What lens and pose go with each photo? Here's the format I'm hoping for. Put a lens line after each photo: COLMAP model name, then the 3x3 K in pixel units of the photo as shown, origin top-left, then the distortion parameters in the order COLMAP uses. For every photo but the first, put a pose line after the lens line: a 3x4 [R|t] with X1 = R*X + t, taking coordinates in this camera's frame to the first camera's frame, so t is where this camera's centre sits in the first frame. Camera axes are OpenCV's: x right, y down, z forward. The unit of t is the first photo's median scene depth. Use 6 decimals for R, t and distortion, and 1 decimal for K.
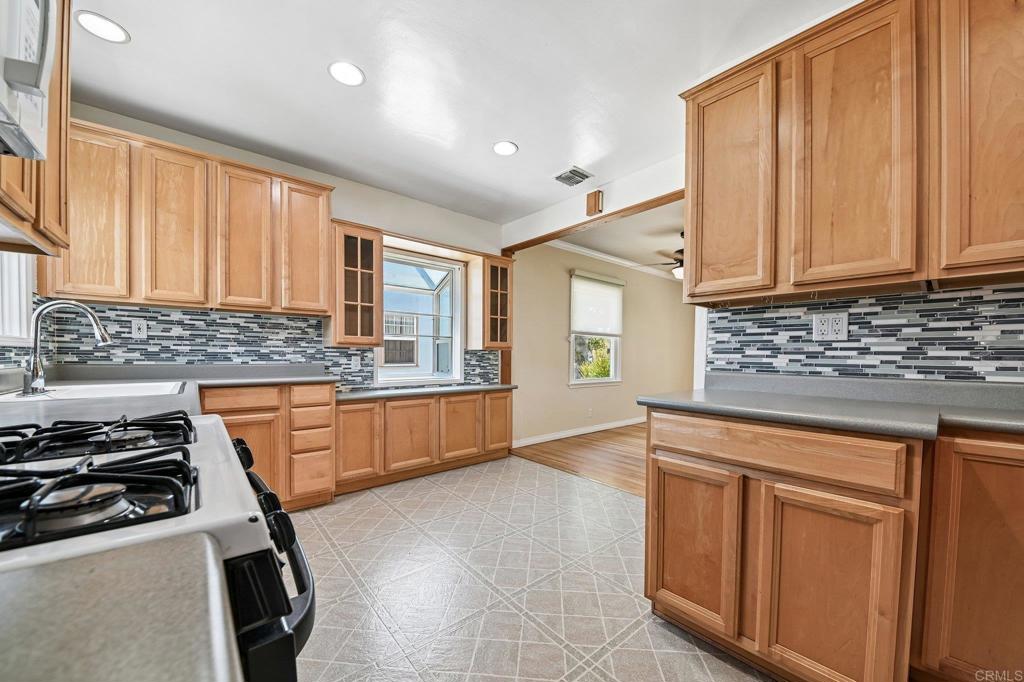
lens RADIAL K [[376.2, 0, 512.0], [0, 376.2, 359.1], [0, 0, 1]] dist [-0.000109, -0.000012]
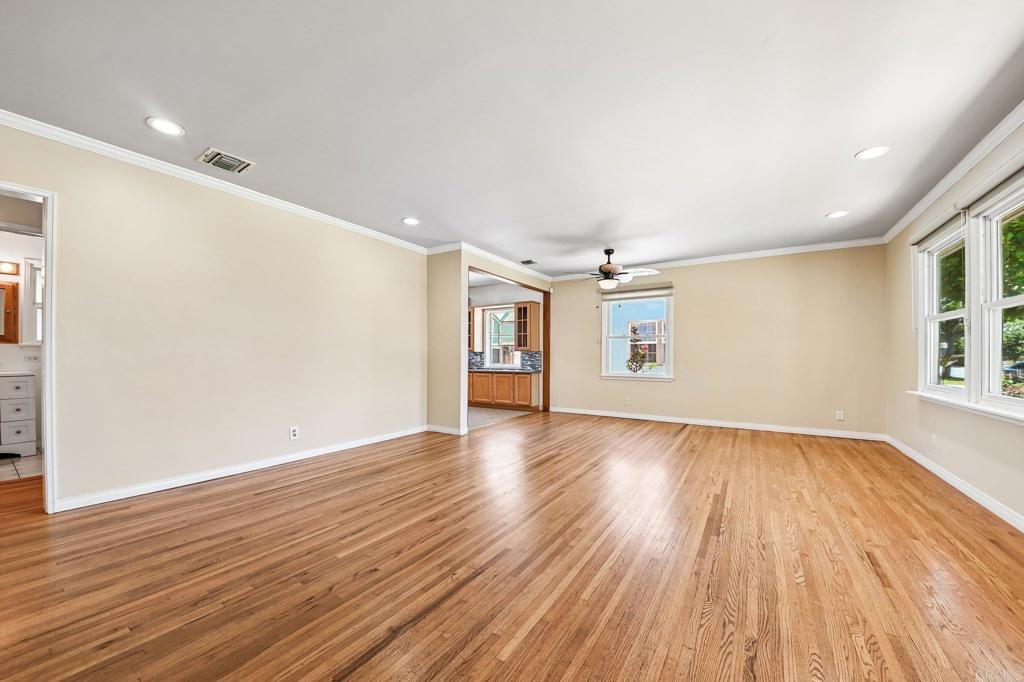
lens RADIAL K [[376.2, 0, 512.0], [0, 376.2, 359.1], [0, 0, 1]] dist [-0.000109, -0.000012]
pose [[0.286256, -0.003270, -0.958148, 1.729304], [-0.014451, 0.999866, -0.007730, 0.028945], [0.958044, 0.016059, 0.286170, 0.411896]]
